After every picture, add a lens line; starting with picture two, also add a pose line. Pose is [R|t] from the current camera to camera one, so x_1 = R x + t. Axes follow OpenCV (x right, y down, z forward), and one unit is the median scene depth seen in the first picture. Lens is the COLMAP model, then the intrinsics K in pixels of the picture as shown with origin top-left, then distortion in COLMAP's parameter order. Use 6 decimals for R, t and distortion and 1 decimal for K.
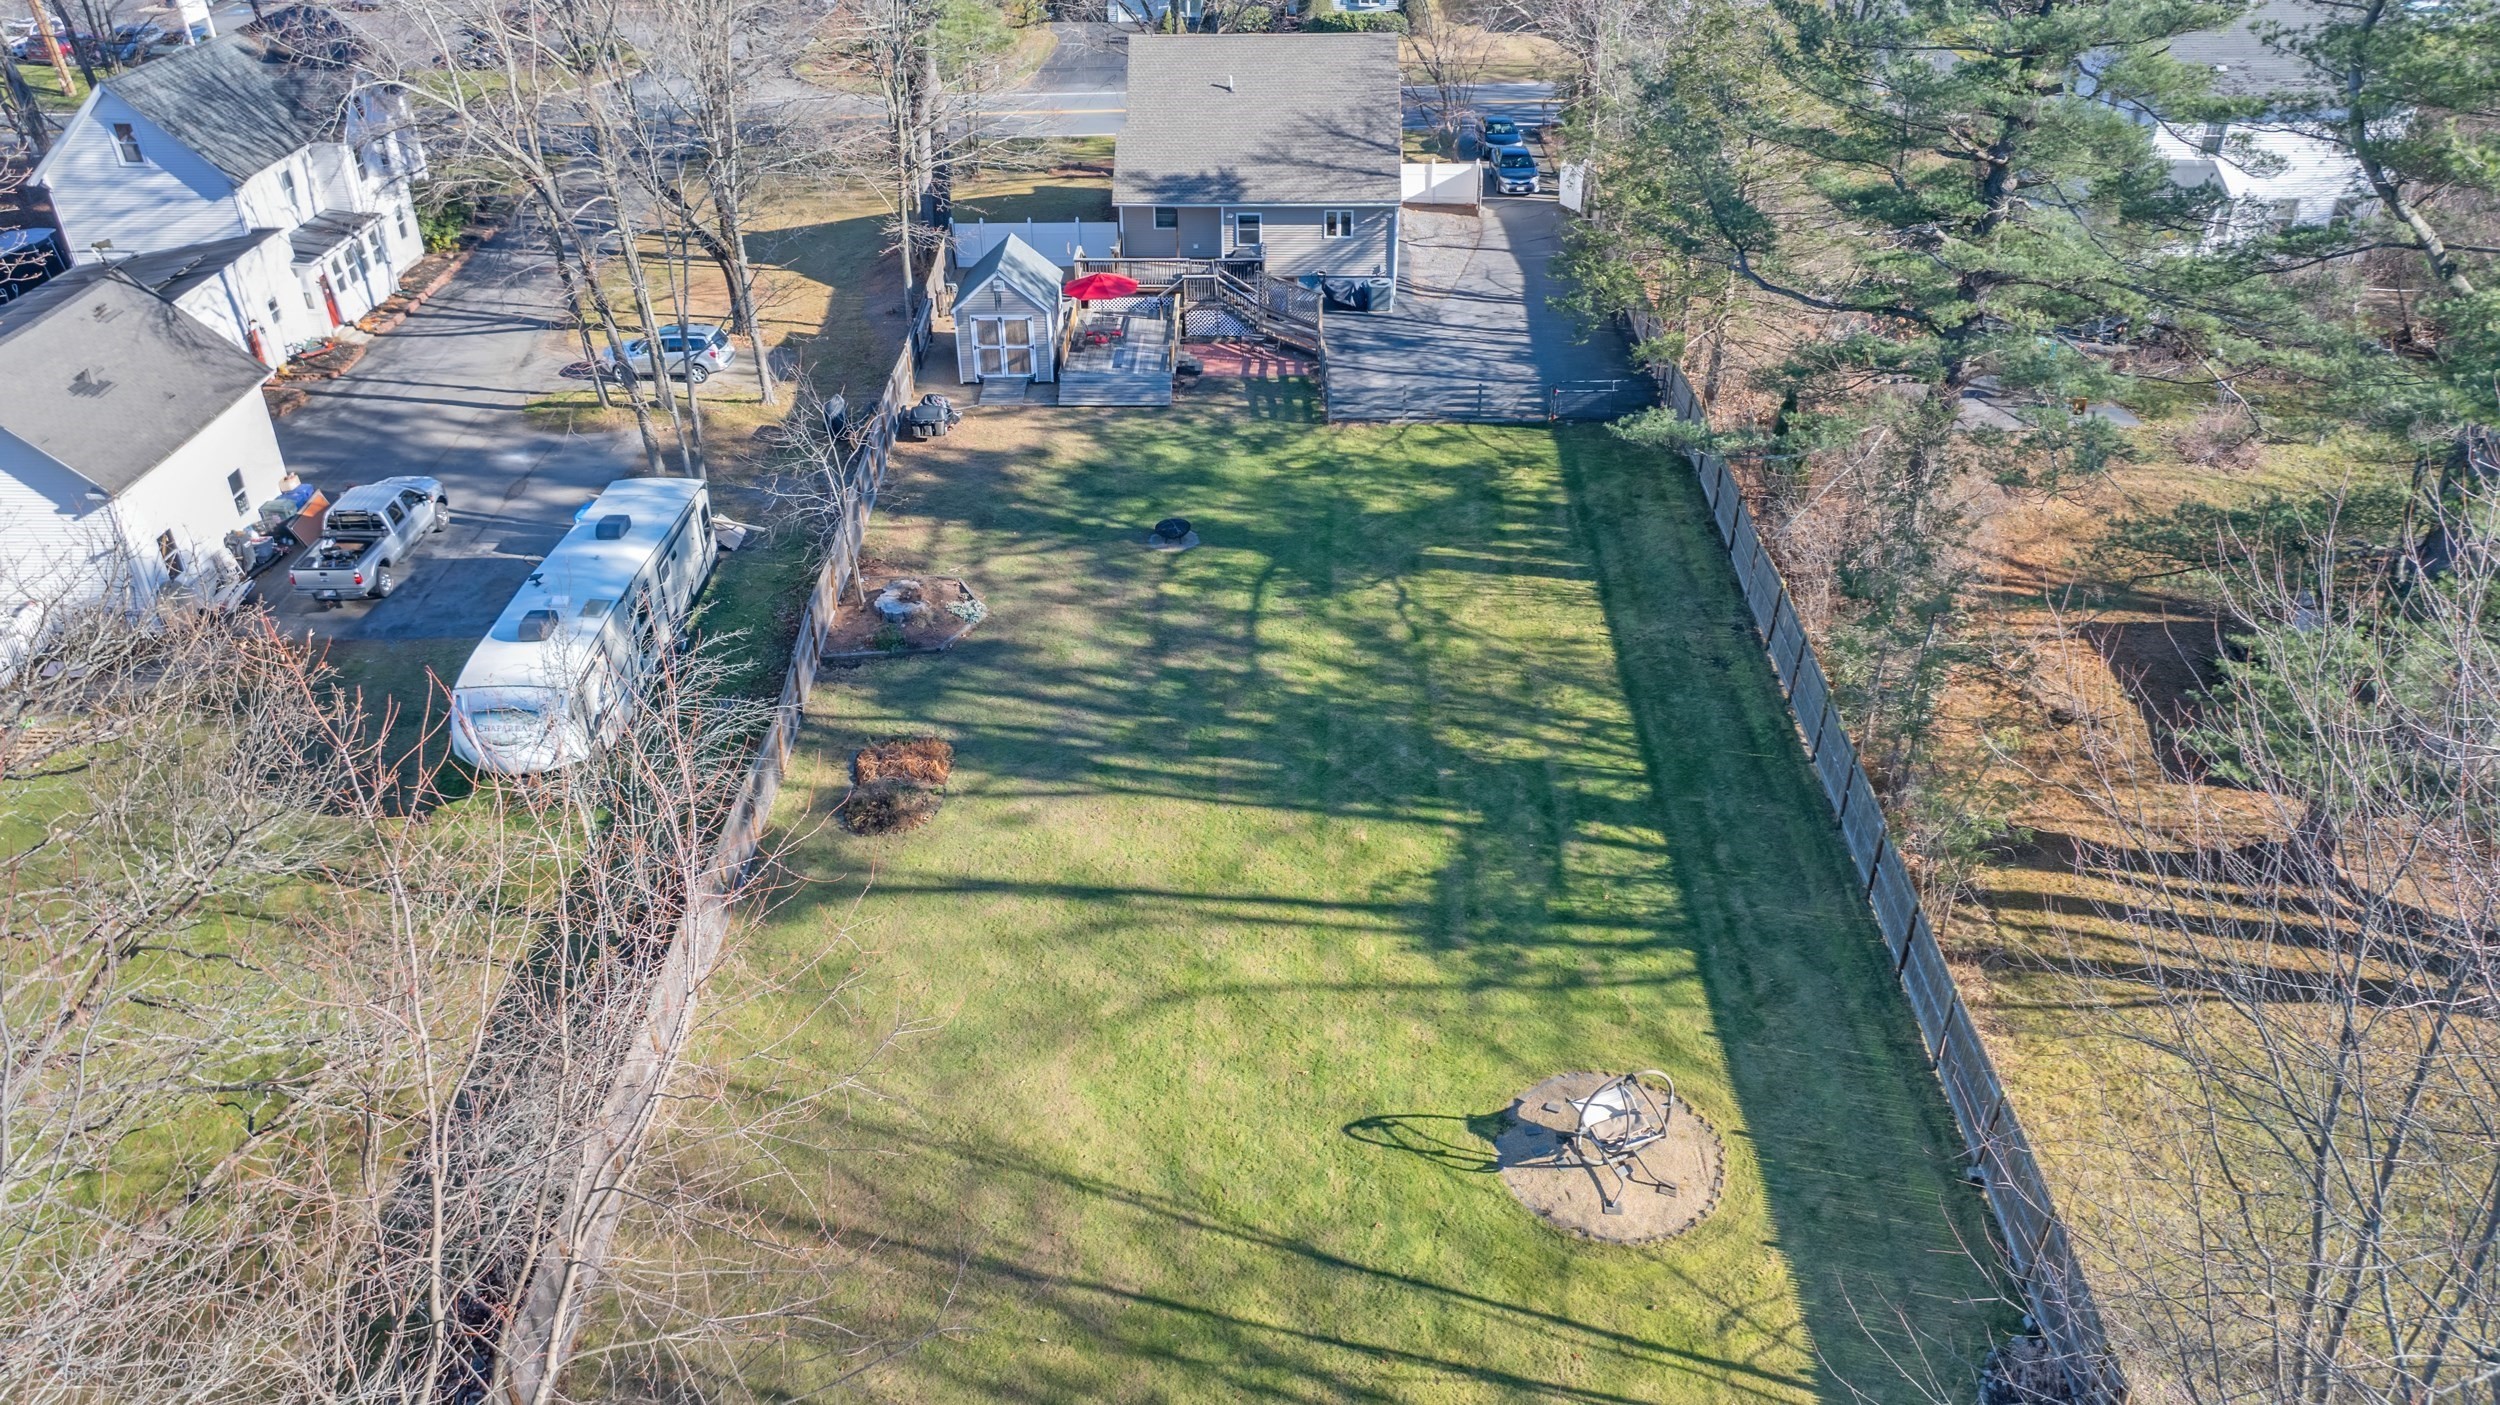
lens RADIAL K [[1785.1, 0, 1250.0], [0, 1785.1, 702.5], [0, 0, 1]] dist [-0.005598, -0.000714]
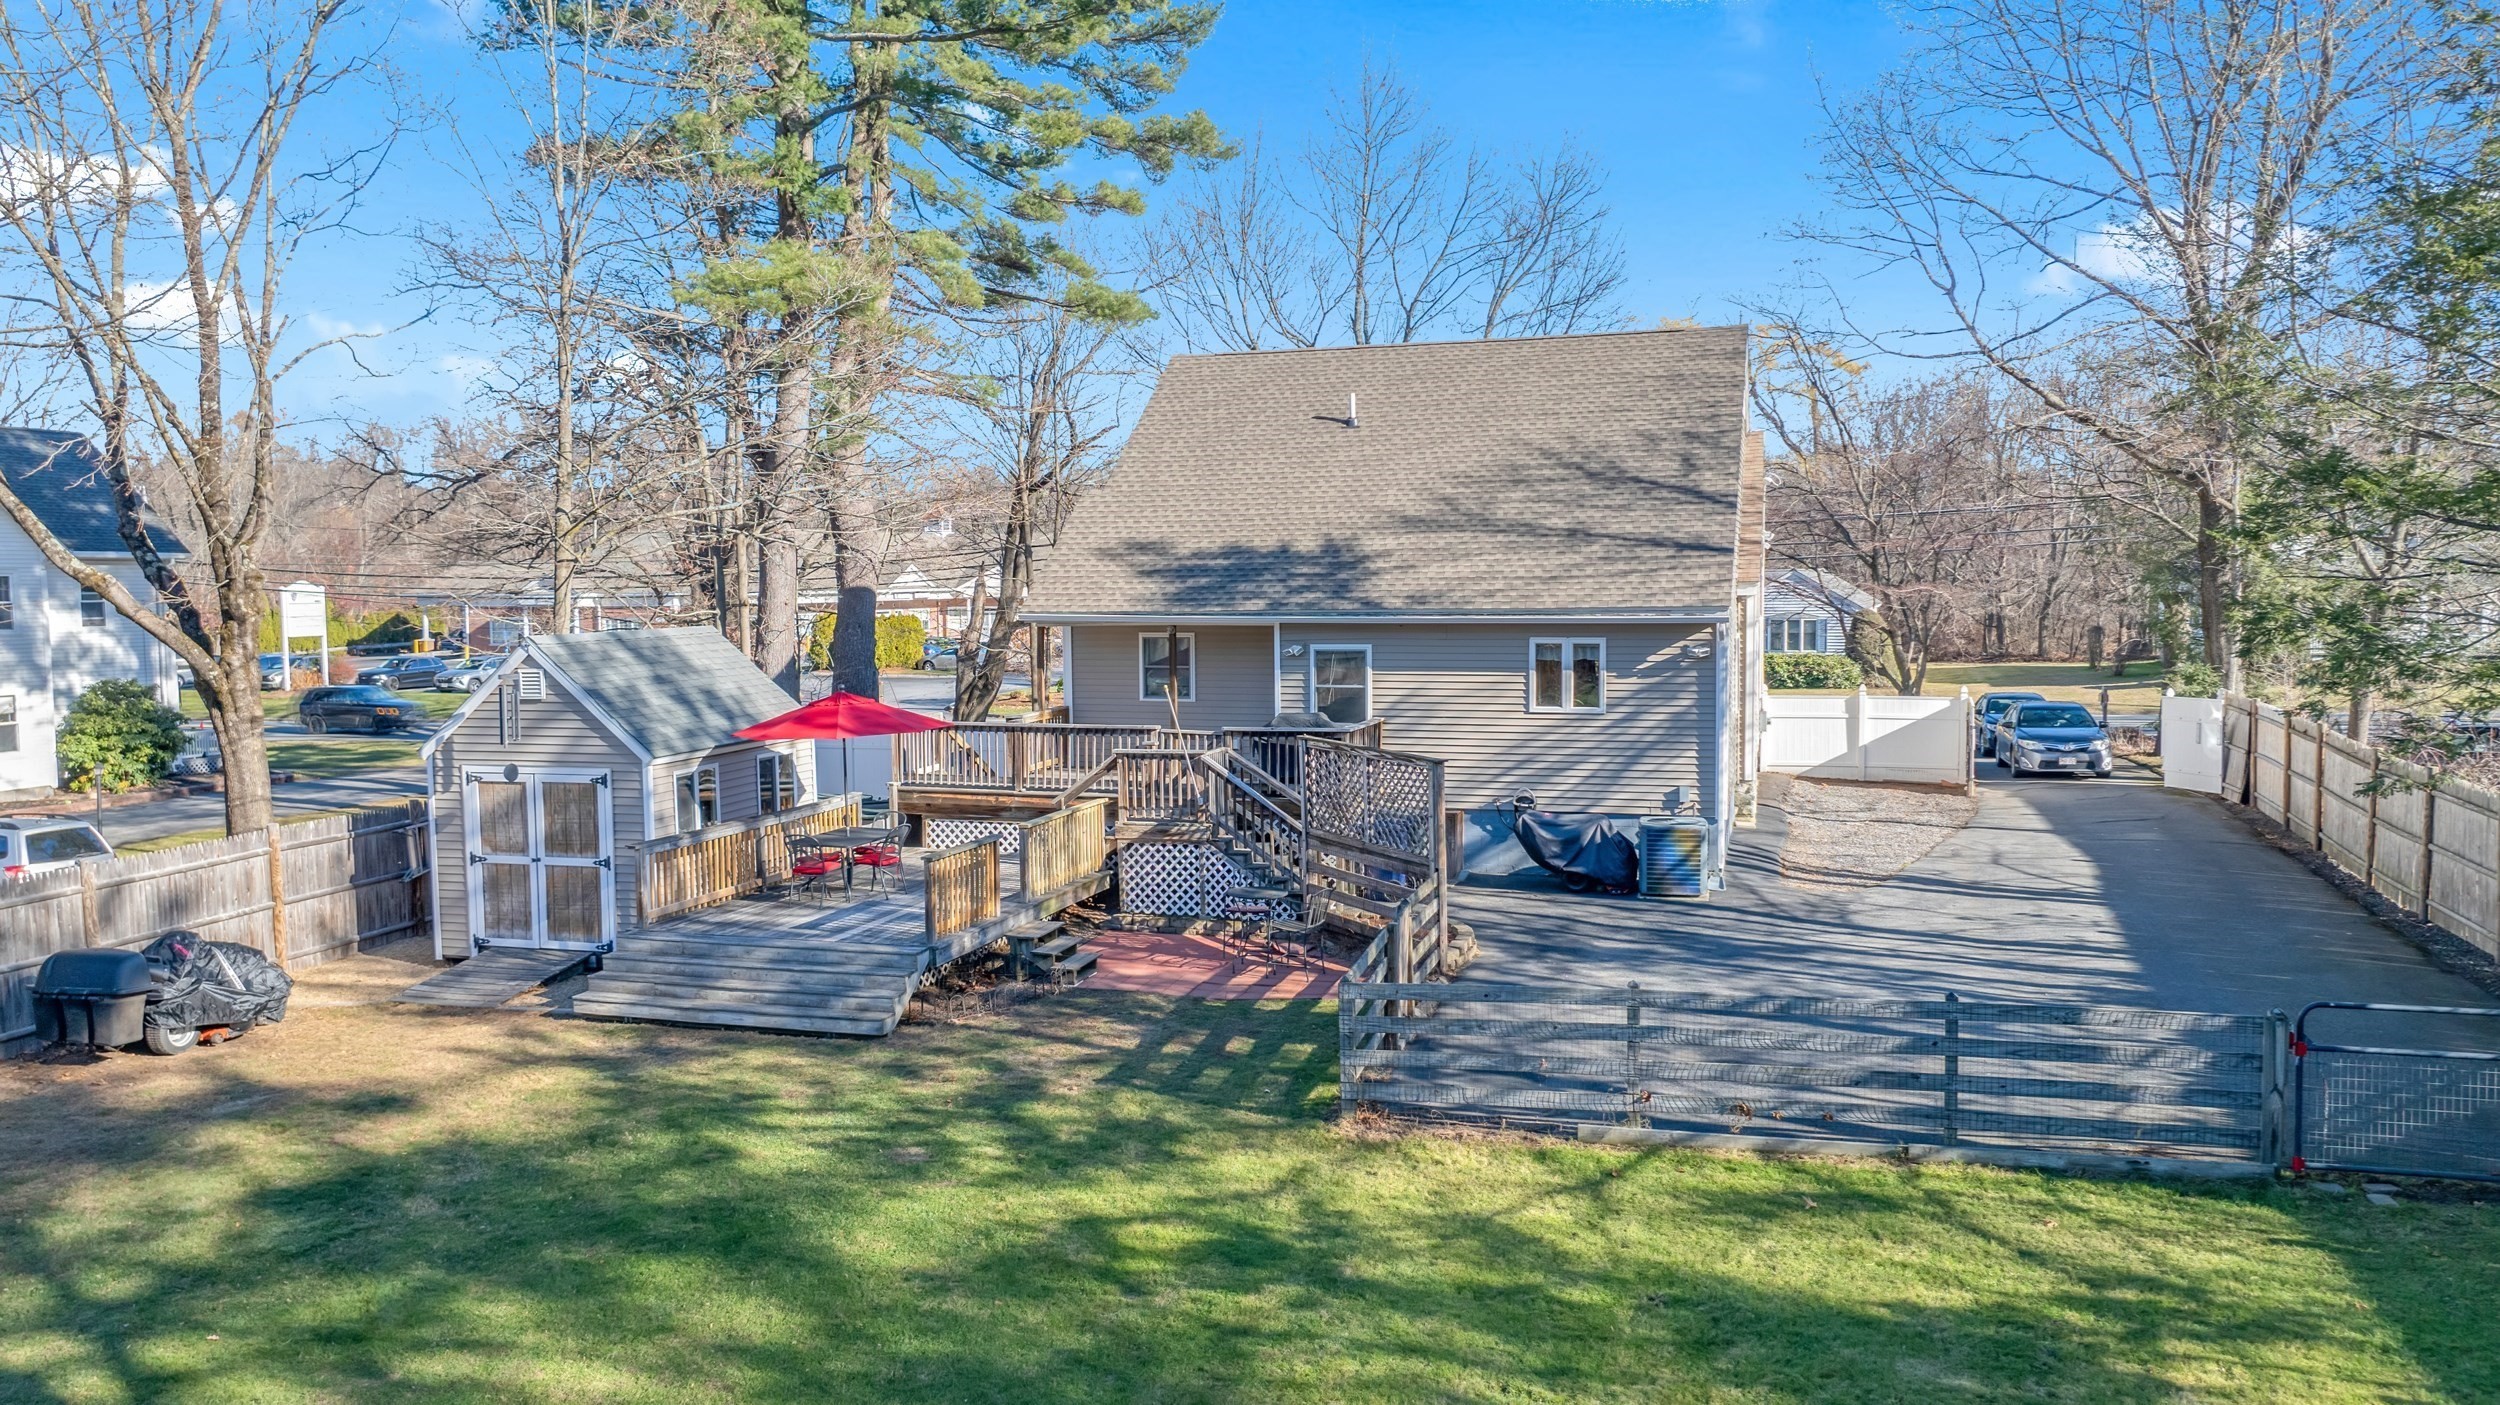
lens RADIAL K [[1958.8, 0, 1250.0], [0, 1958.8, 666.0], [0, 0, 1]] dist [-0.004198, 0.002251]
pose [[0.969440, 0.023773, -0.244173, 0.137964], [-0.136714, 0.878775, -0.457235, -0.112928], [0.203704, 0.476644, 0.855170, 1.018543]]
